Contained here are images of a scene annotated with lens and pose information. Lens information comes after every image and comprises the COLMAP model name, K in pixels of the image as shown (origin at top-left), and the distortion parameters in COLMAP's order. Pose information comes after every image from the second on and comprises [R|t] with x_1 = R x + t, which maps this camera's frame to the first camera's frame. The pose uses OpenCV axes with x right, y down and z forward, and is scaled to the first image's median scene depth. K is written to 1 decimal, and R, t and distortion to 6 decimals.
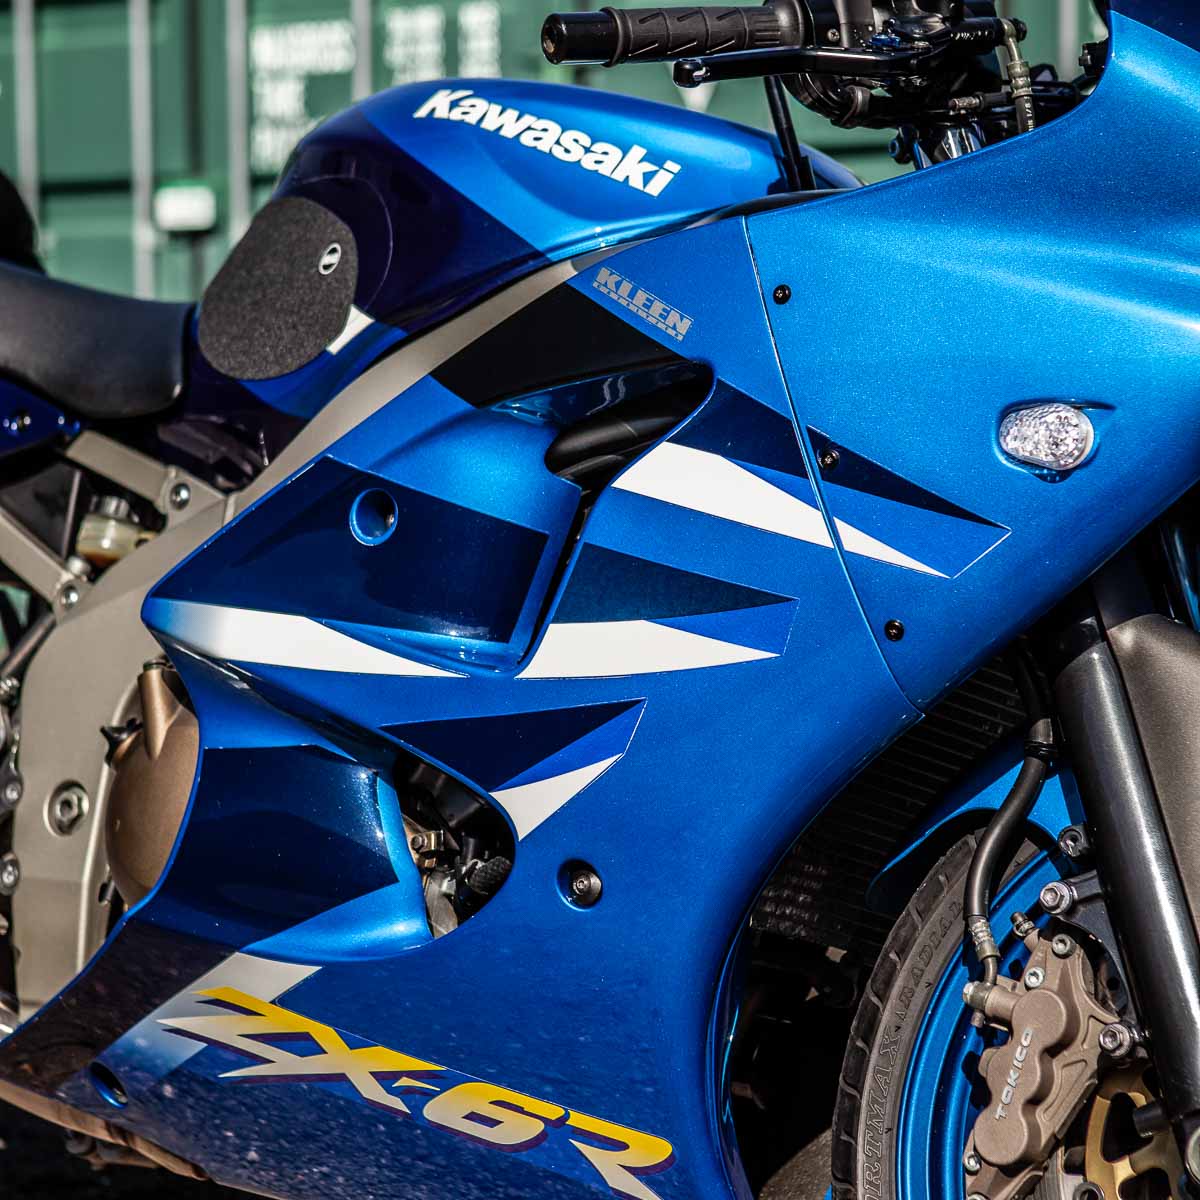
lens RADIAL K [[3258.6, 0, 598.7], [0, 3258.6, 631.9], [0, 0, 1]] dist [0.121760, 0.551140]
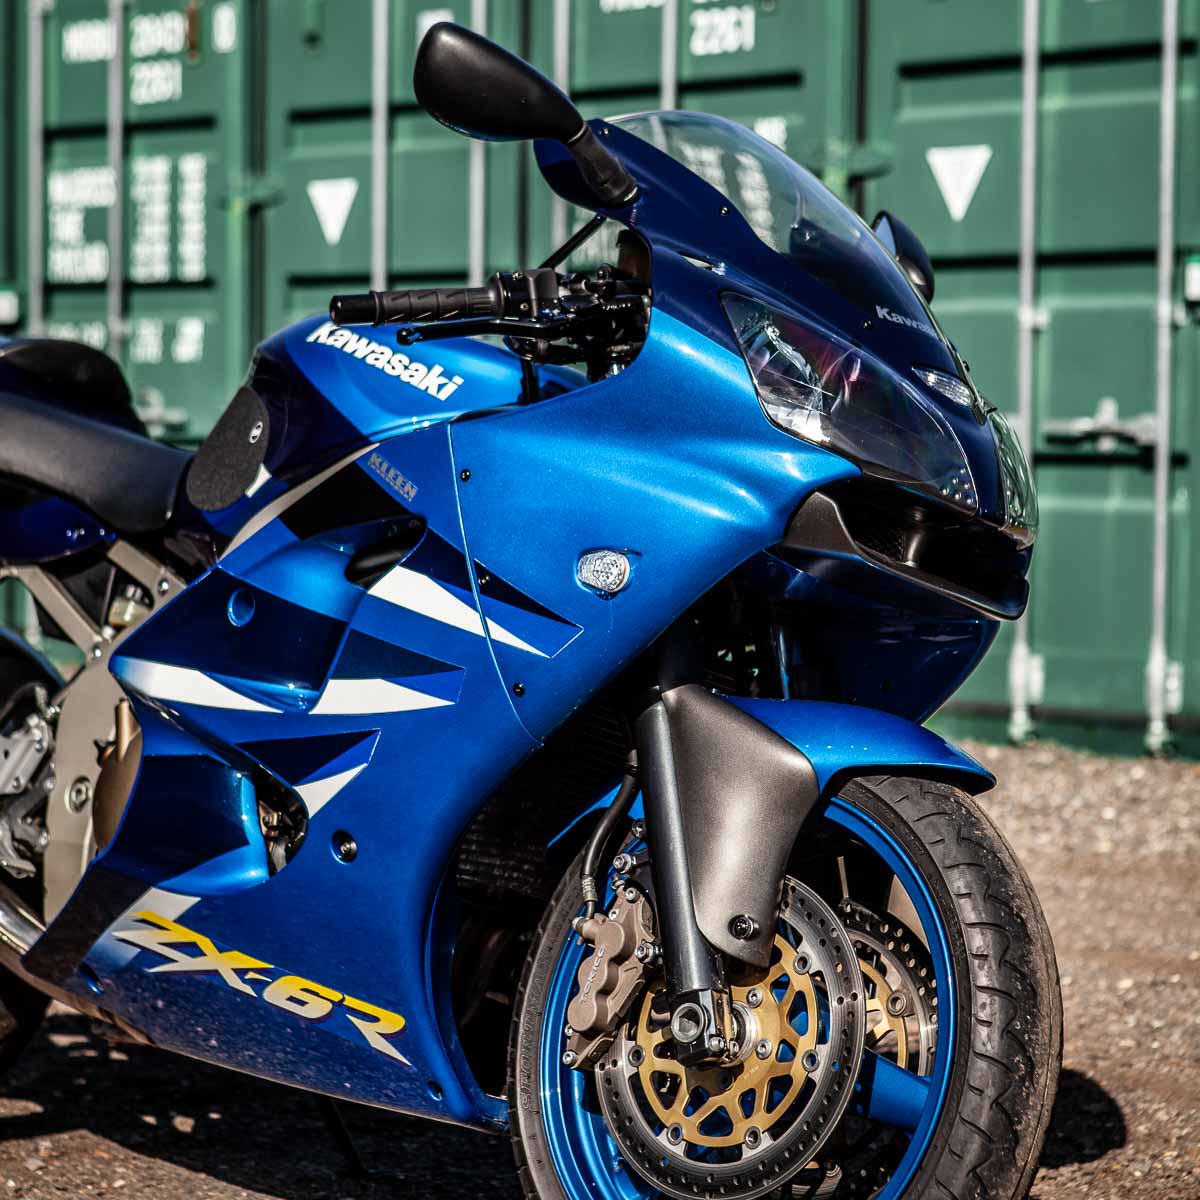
lens RADIAL K [[3401.0, 0, 600.0], [0, 3401.0, 600.0], [0, 0, 1]] dist [0.096776, 0.841422]
pose [[0.988724, 0.025517, -0.147557, 0.337424], [-0.029424, 0.999270, -0.024354, -0.004463], [0.146828, 0.028422, 0.988754, -0.570521]]
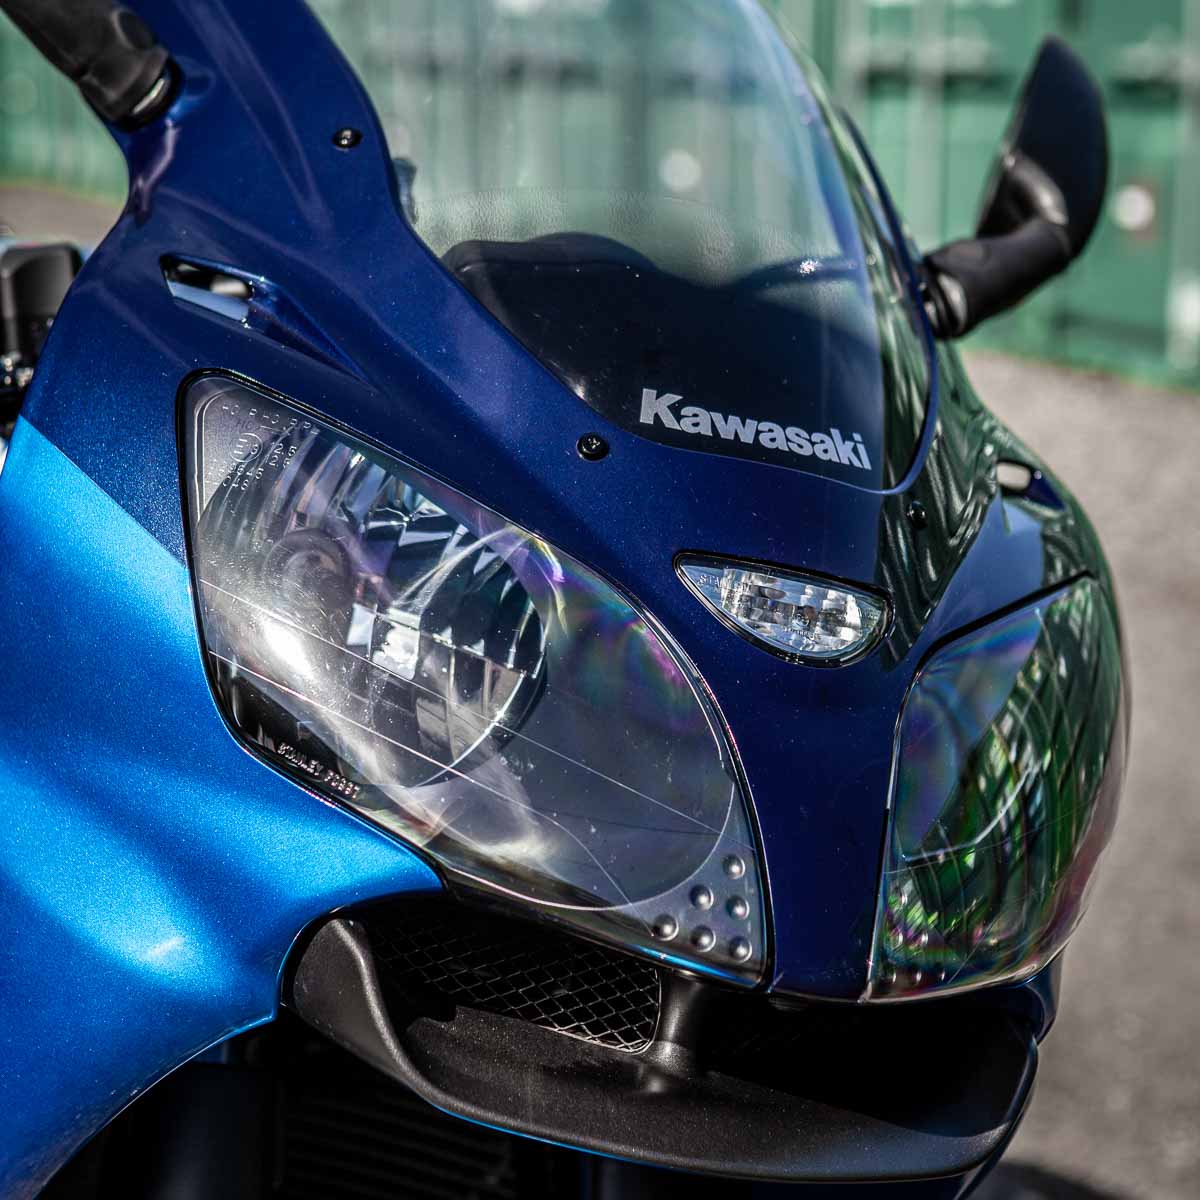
lens RADIAL K [[3209.0, 0, 596.9], [0, 3209.0, 551.4], [0, 0, 1]] dist [0.015806, 1.156978]
pose [[0.888279, 0.092445, -0.449904, 0.489566], [-0.044932, 0.992327, 0.115188, -0.214456], [0.457101, -0.082104, 0.885617, 0.426619]]
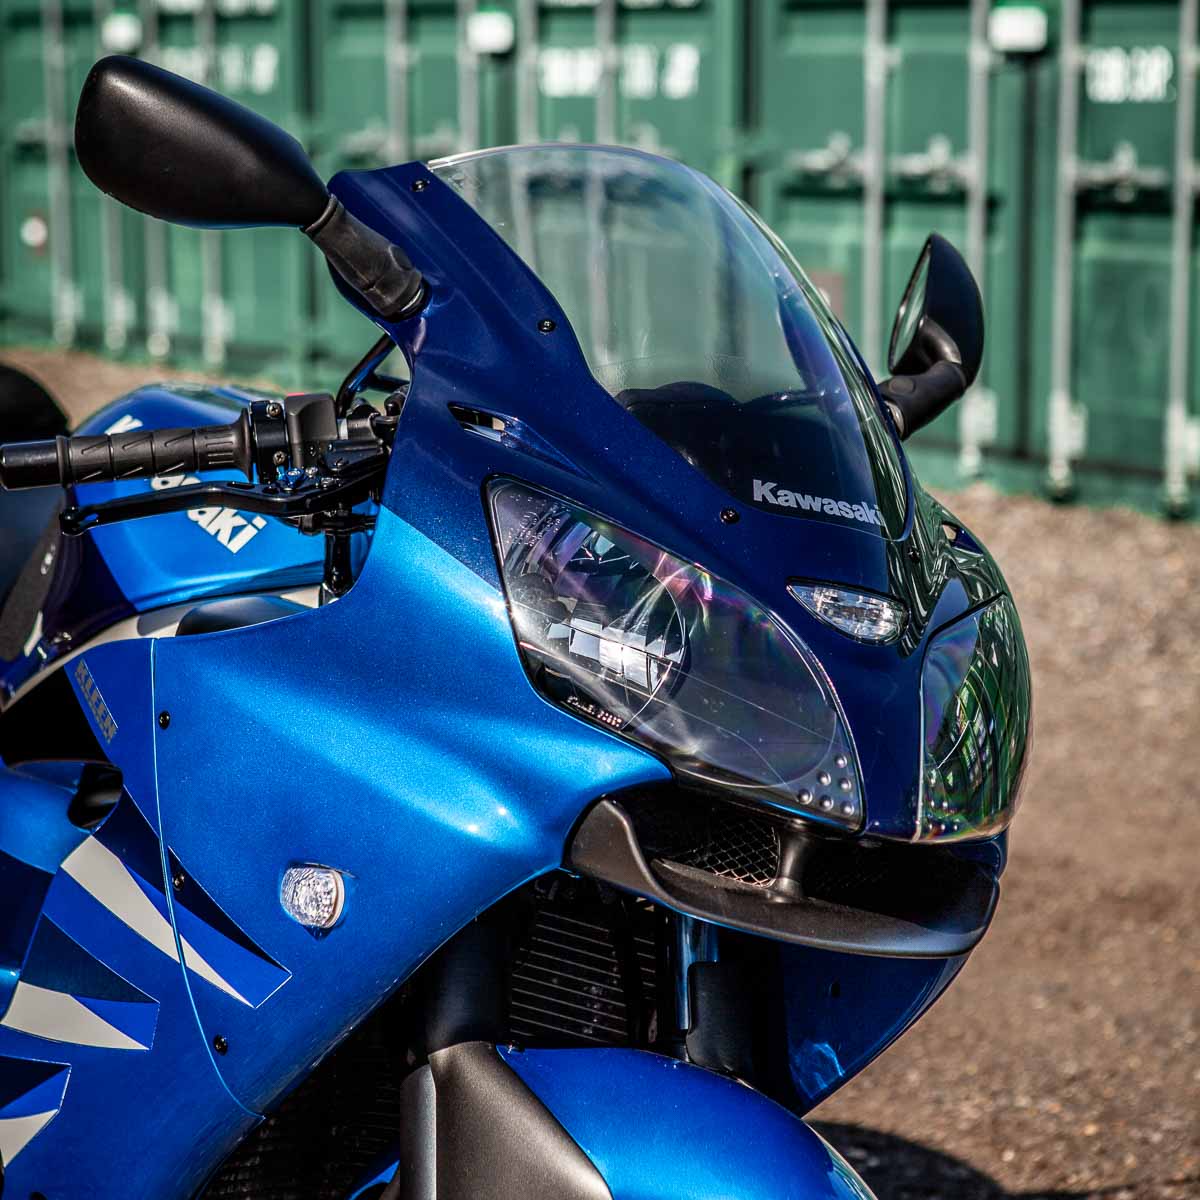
lens RADIAL K [[3412.9, 0, 601.7], [0, 3412.9, 626.9], [0, 0, 1]] dist [0.262331, -1.585702]
pose [[0.937106, 0.060255, -0.343804, 0.539438], [-0.027996, 0.994789, 0.098038, -0.231426], [0.347920, -0.082247, 0.933910, -0.012887]]
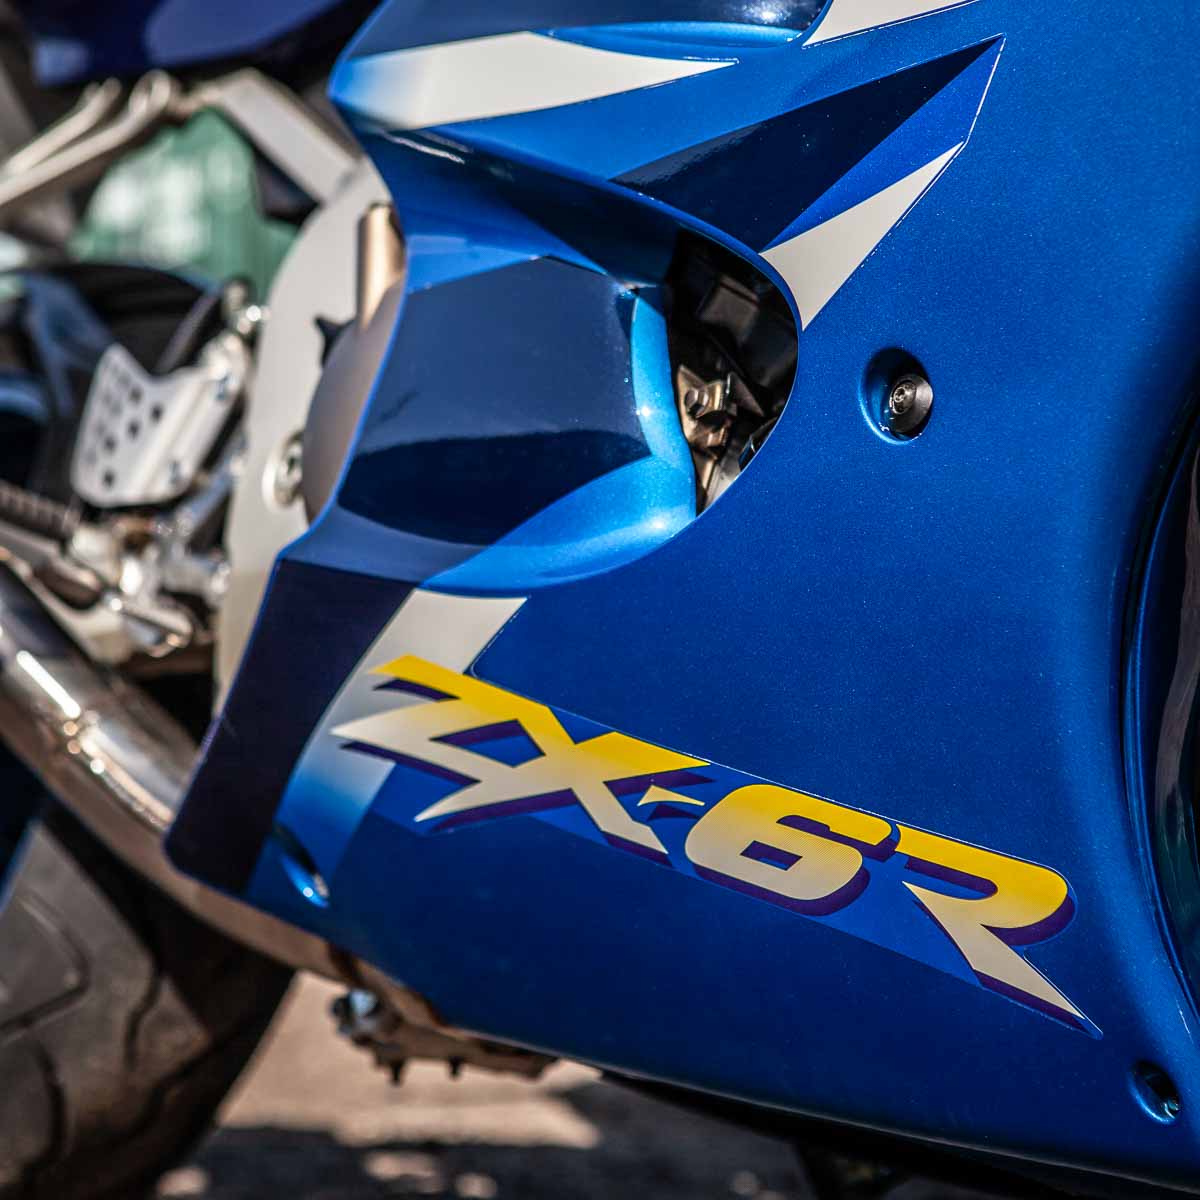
lens RADIAL K [[3412.9, 0, 601.7], [0, 3412.9, 626.9], [0, 0, 1]] dist [0.262331, -1.585702]
pose [[0.955079, 0.010514, -0.296166, 0.115949], [-0.040172, 0.994739, -0.094233, 0.167533], [0.293617, 0.101897, 0.950477, 0.407636]]
